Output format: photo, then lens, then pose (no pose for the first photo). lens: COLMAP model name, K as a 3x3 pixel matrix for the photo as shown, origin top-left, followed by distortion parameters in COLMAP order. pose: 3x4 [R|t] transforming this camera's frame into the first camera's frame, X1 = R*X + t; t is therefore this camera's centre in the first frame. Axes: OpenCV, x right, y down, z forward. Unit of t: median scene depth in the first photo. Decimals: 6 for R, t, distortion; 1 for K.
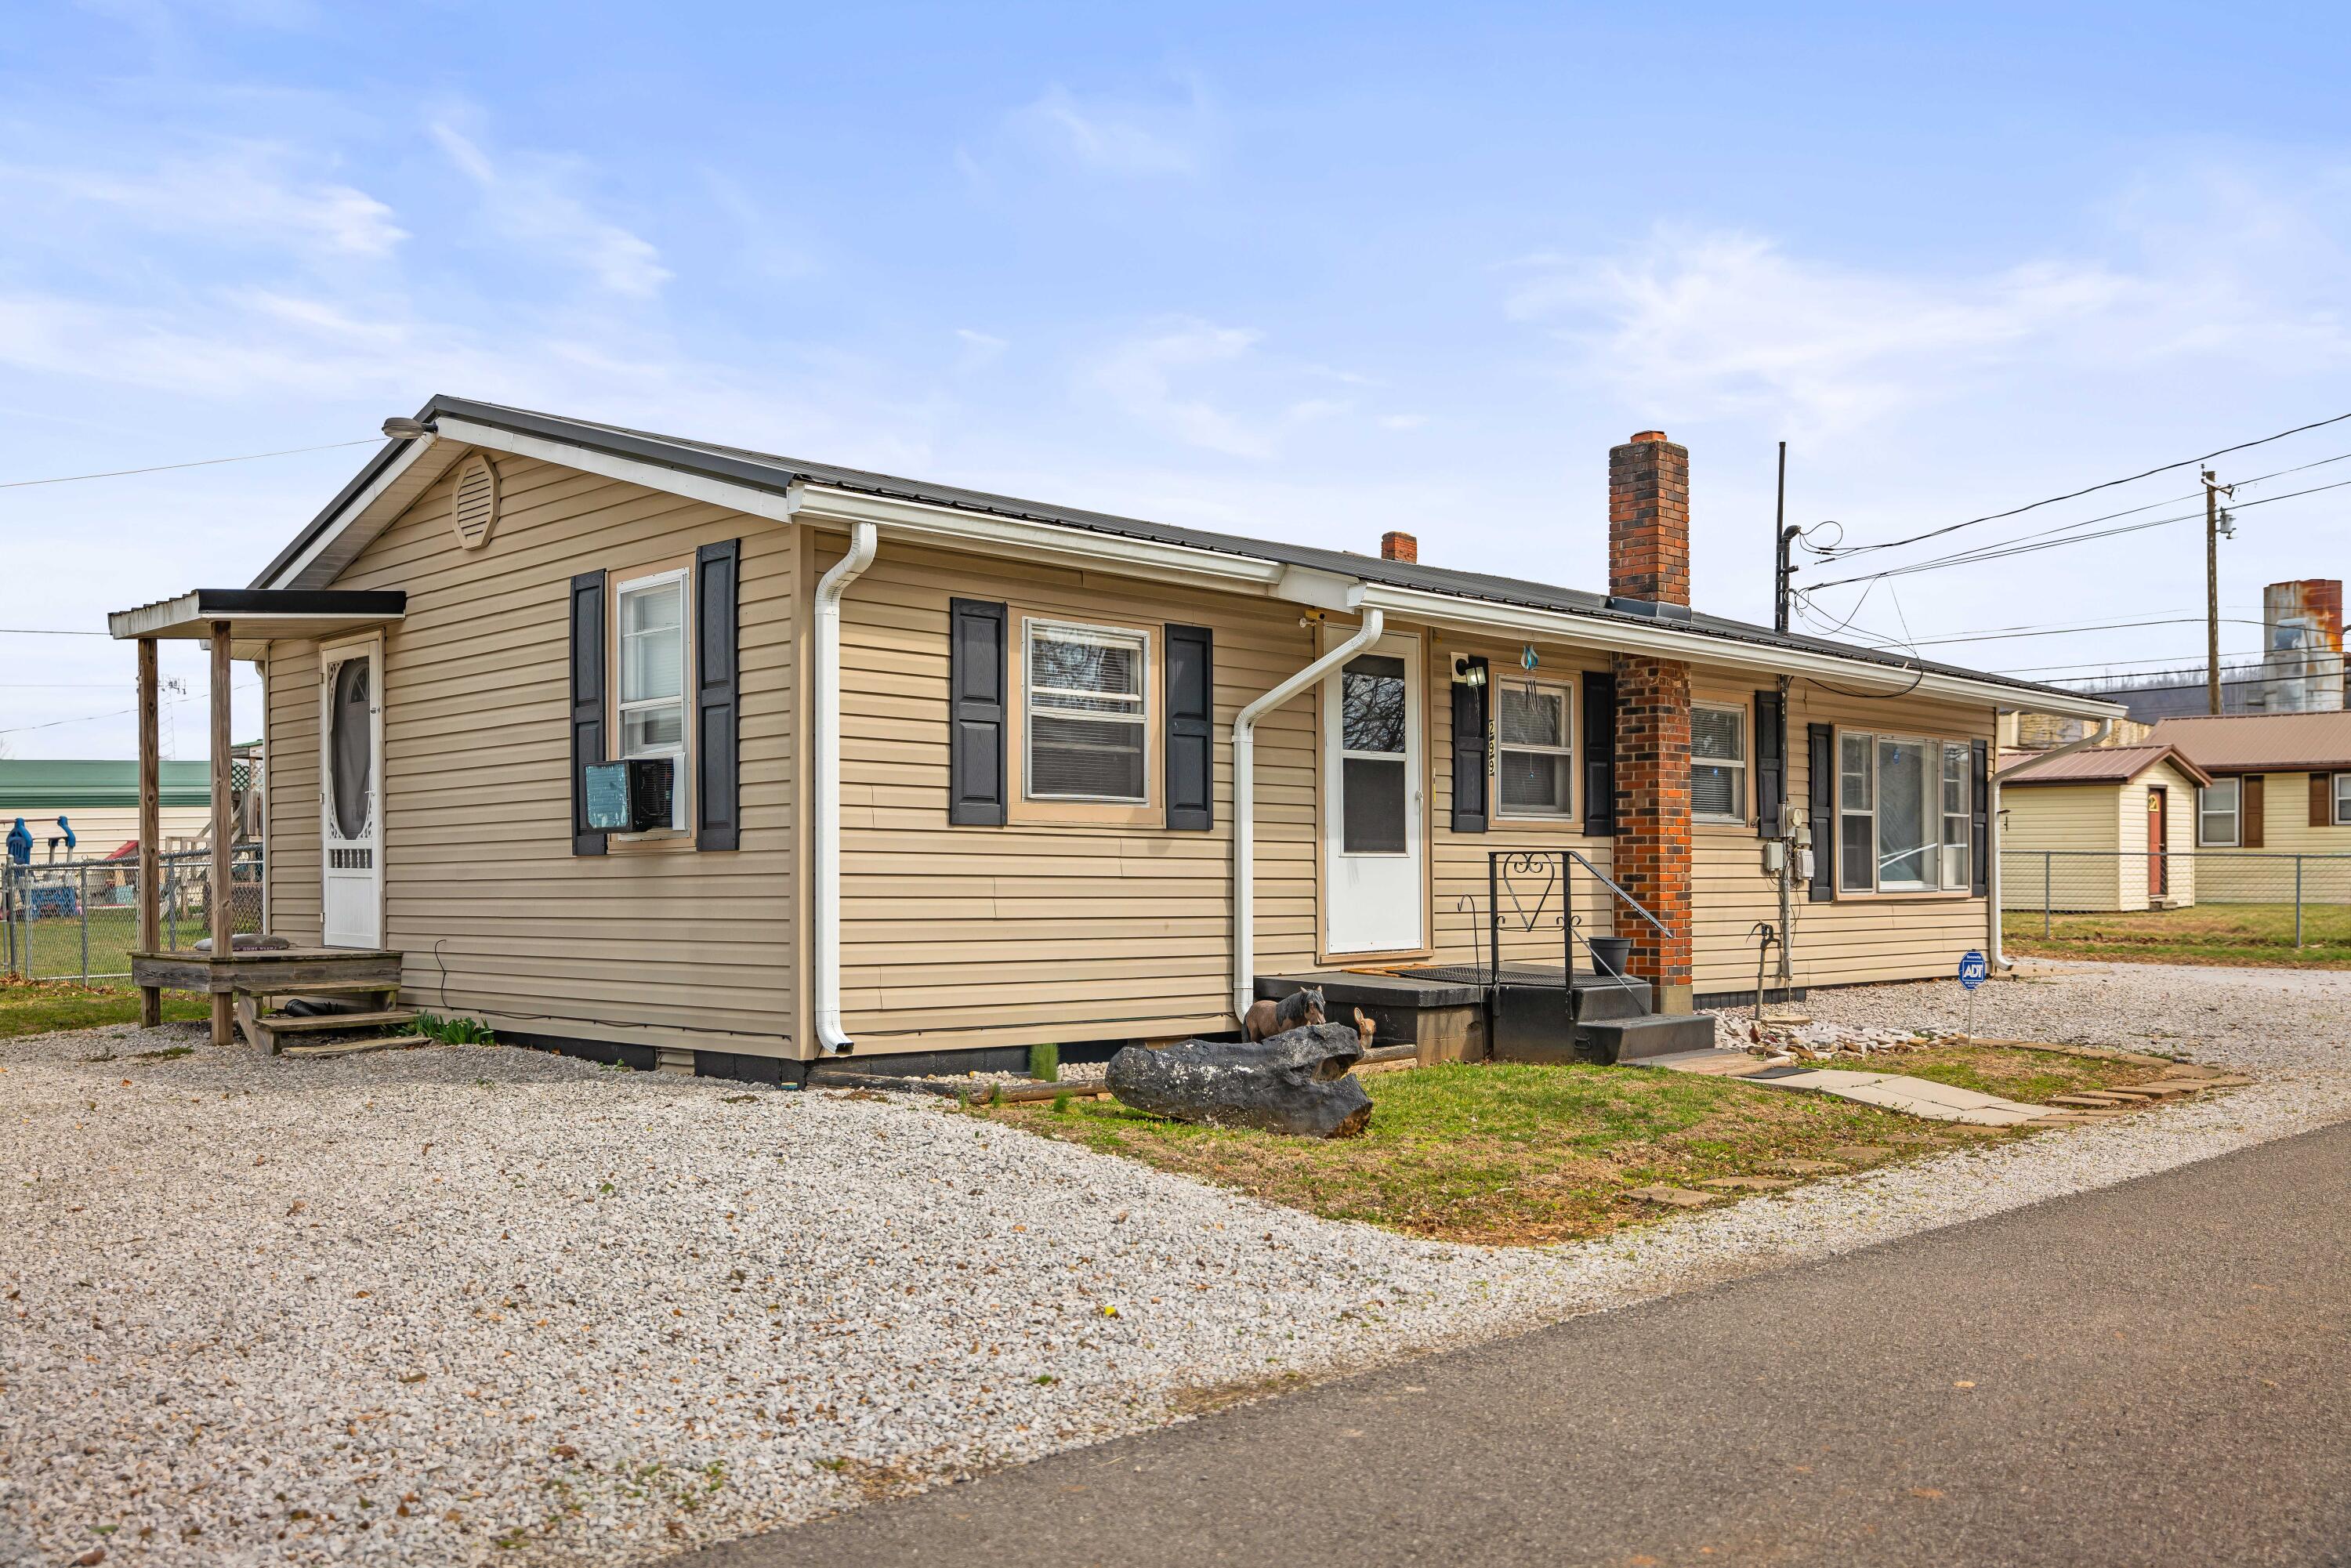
lens RADIAL K [[2060.1, 0, 1171.3], [0, 2060.1, 803.2], [0, 0, 1]] dist [0.001681, -0.000027]
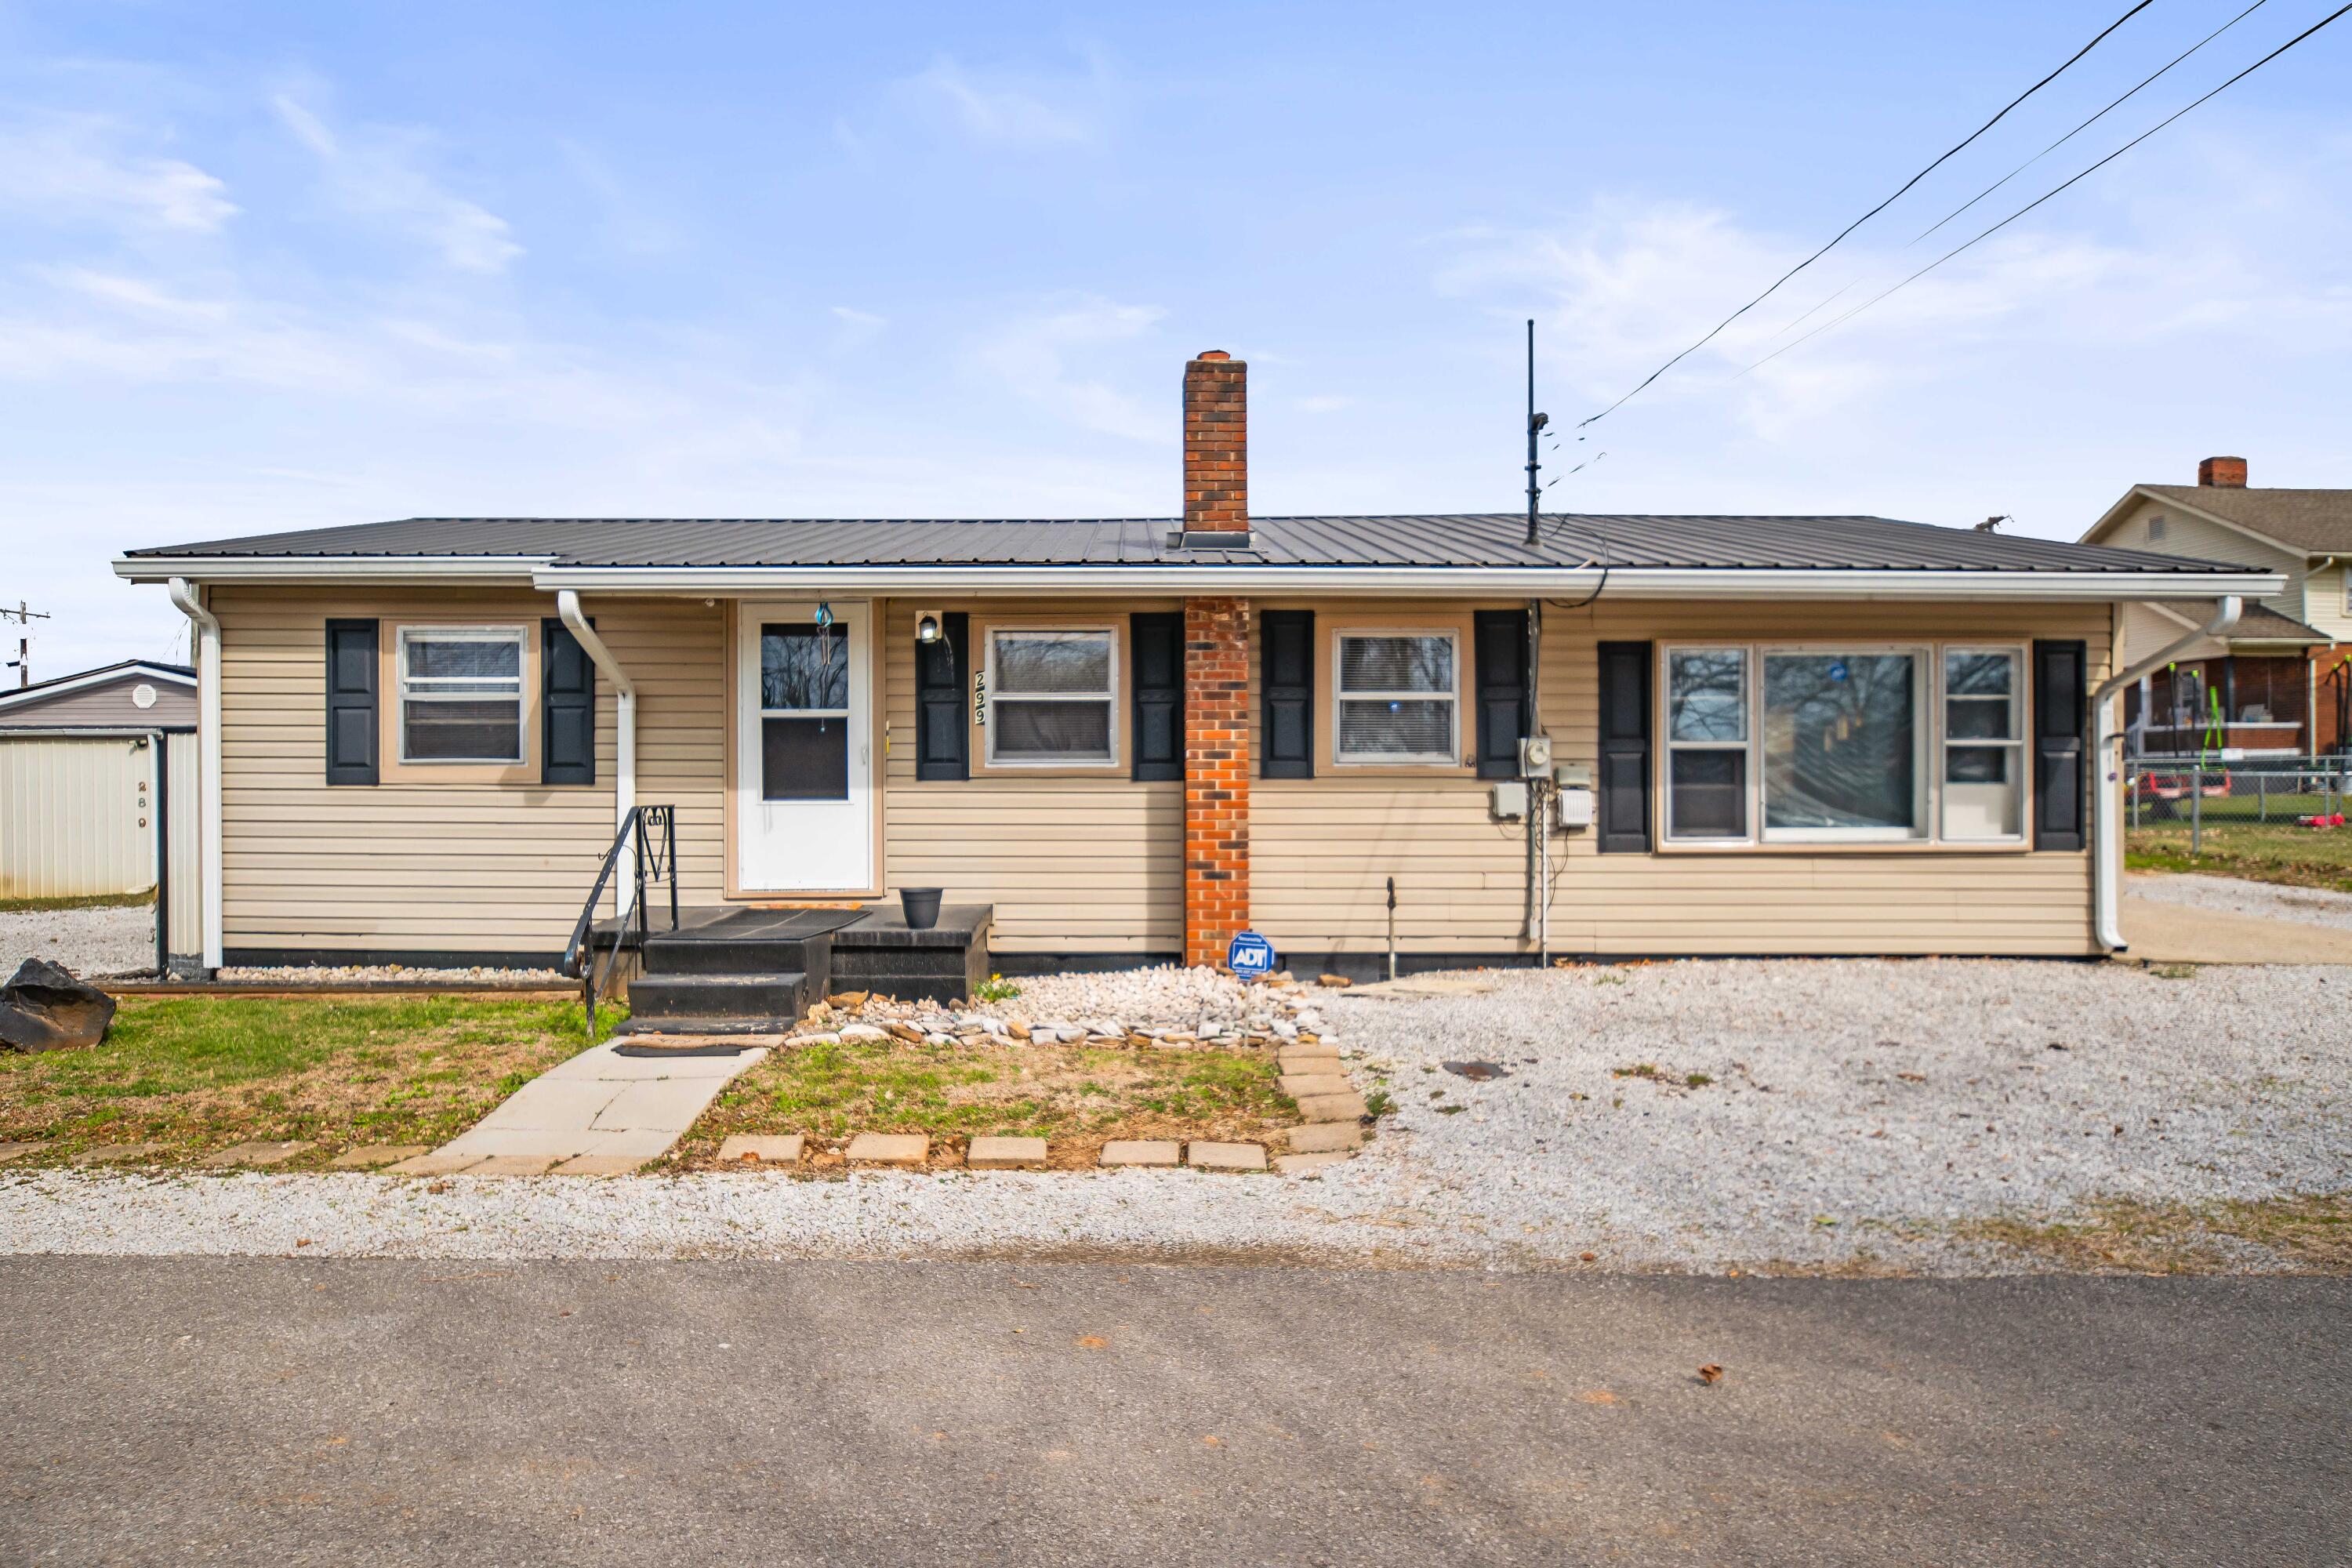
lens RADIAL K [[1185.5, 0, 1175.5], [0, 1185.5, 772.9], [0, 0, 1]] dist [-0.002797, -0.000762]
pose [[0.701451, -0.021670, -0.712388, 0.682265], [0.024675, 0.999677, -0.006113, 0.017475], [0.712291, -0.013290, 0.701759, 0.677822]]
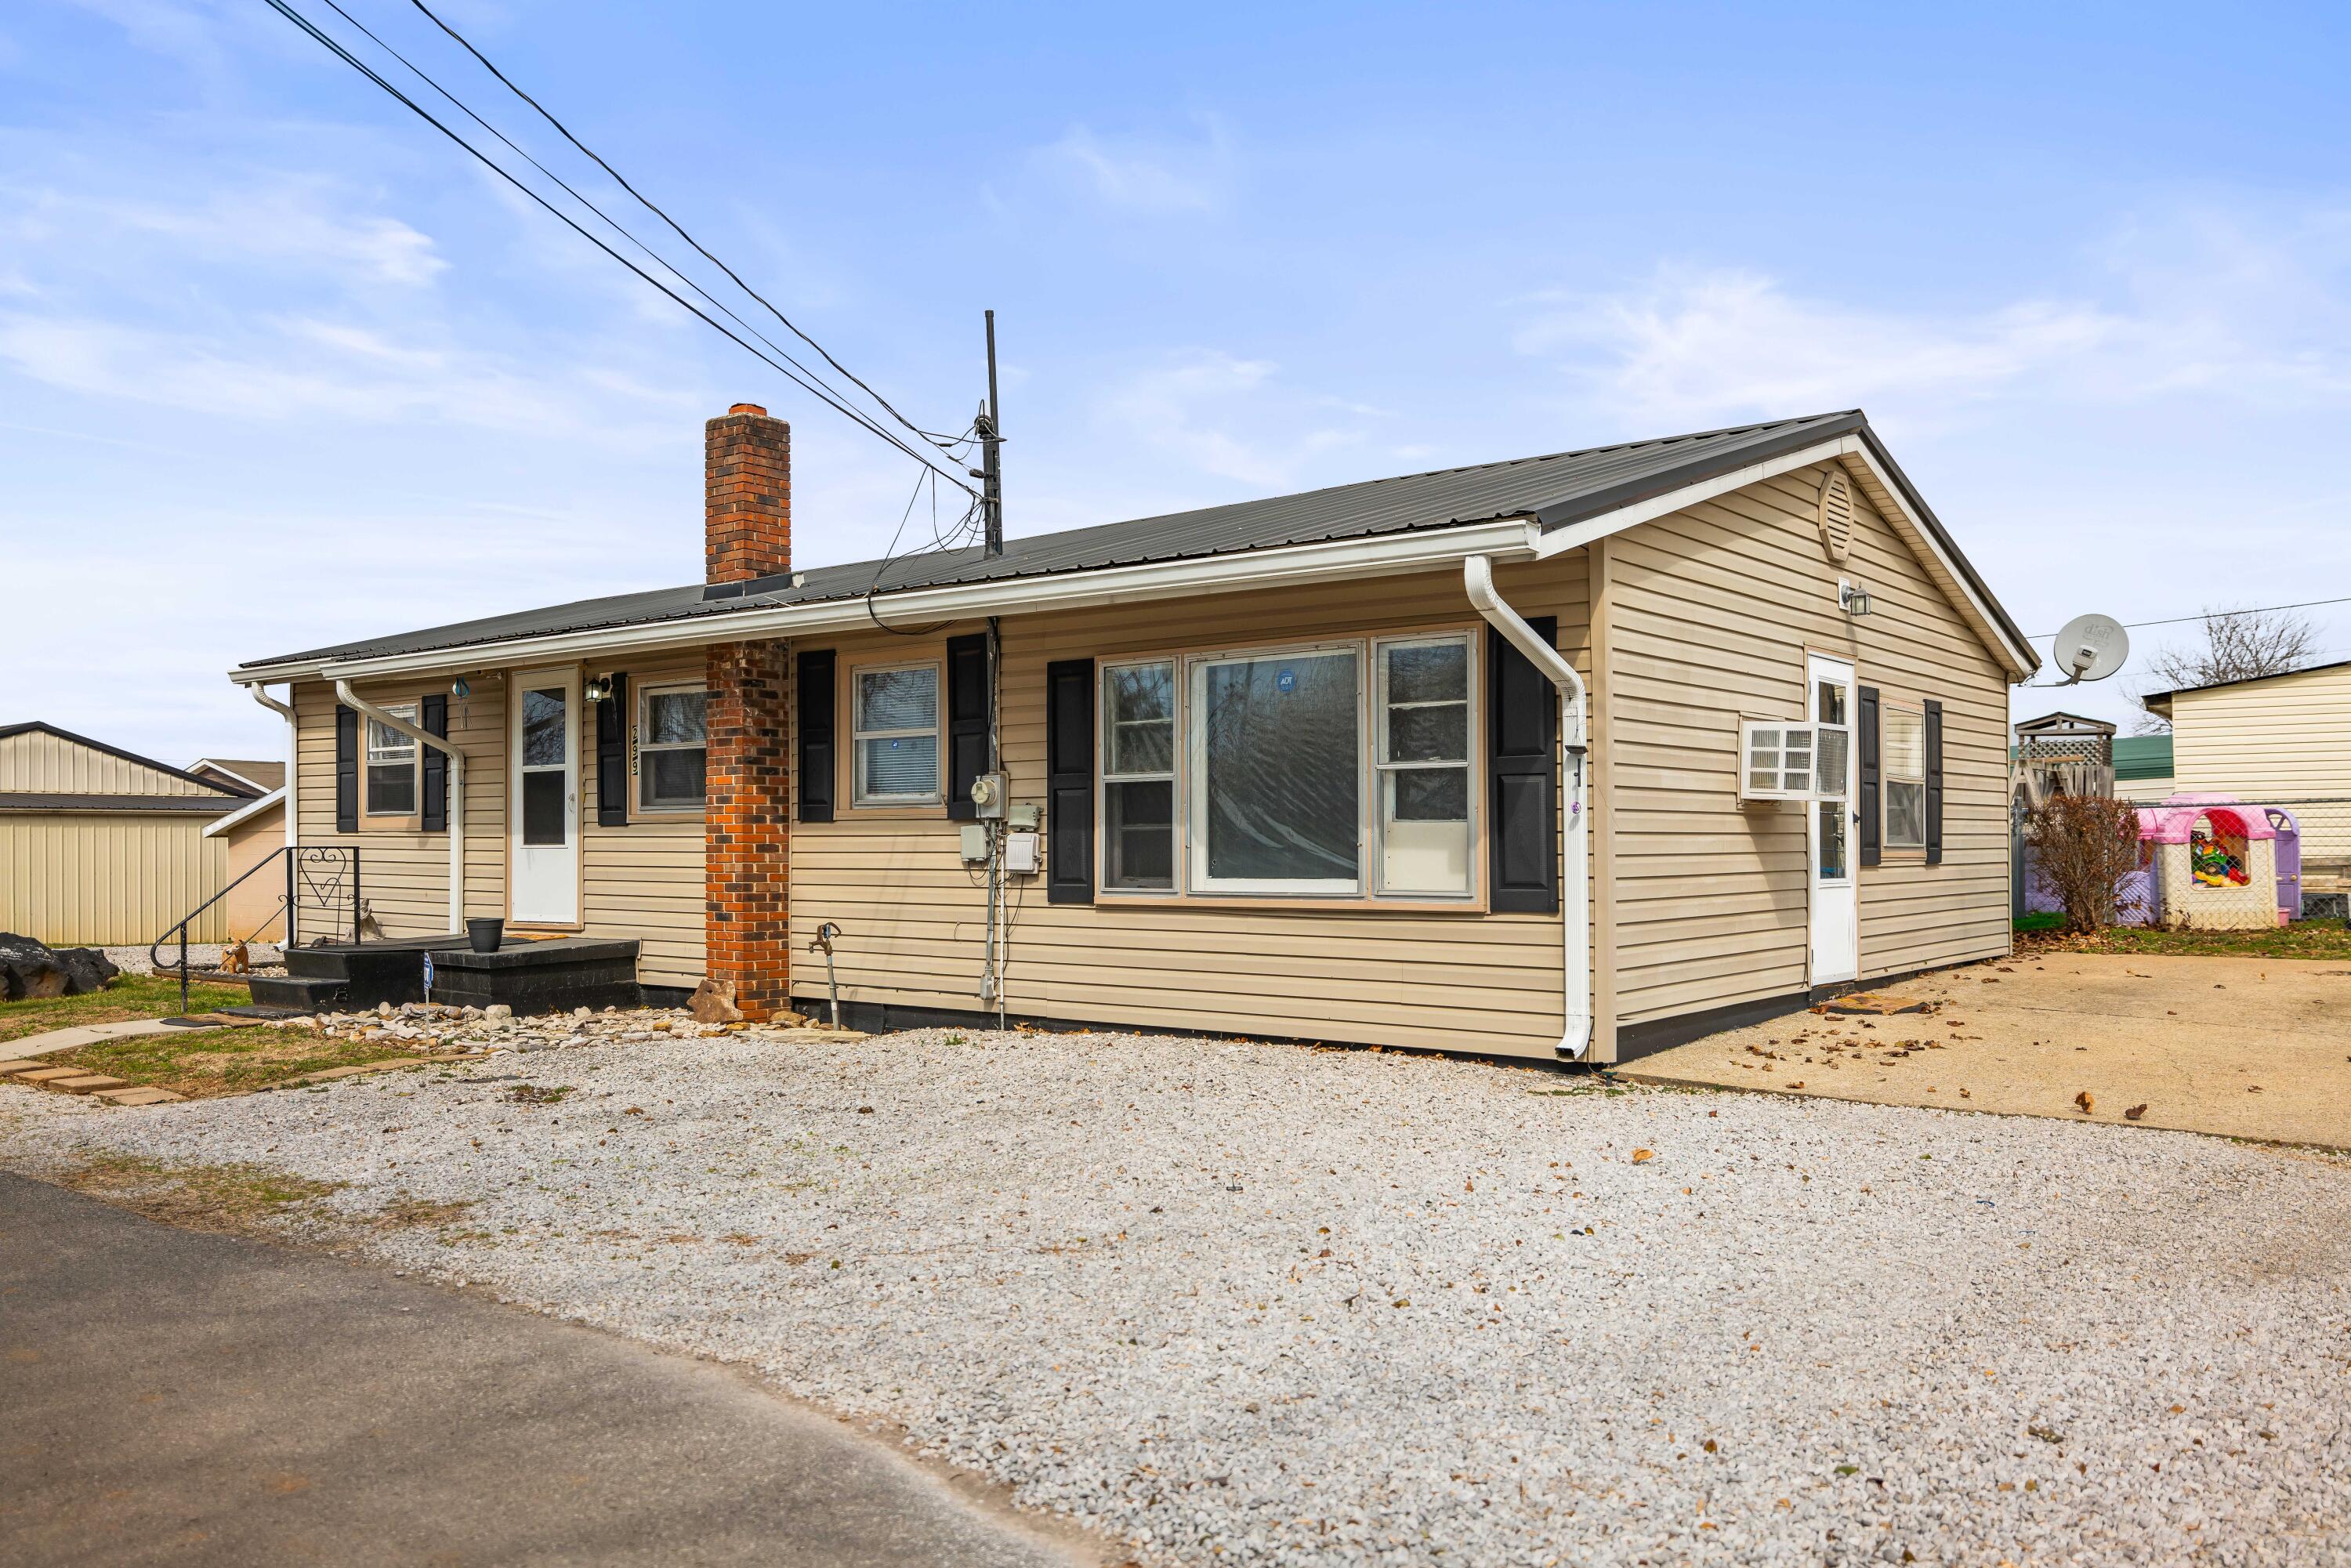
lens RADIAL K [[1843.2, 0, 1175.7], [0, 1843.2, 796.4], [0, 0, 1]] dist [-0.003898, 0.000526]
pose [[0.102190, -0.031103, -0.994278, 1.244613], [0.030705, 0.999133, -0.028100, 0.037491], [0.994291, -0.027658, 0.103057, 1.244549]]
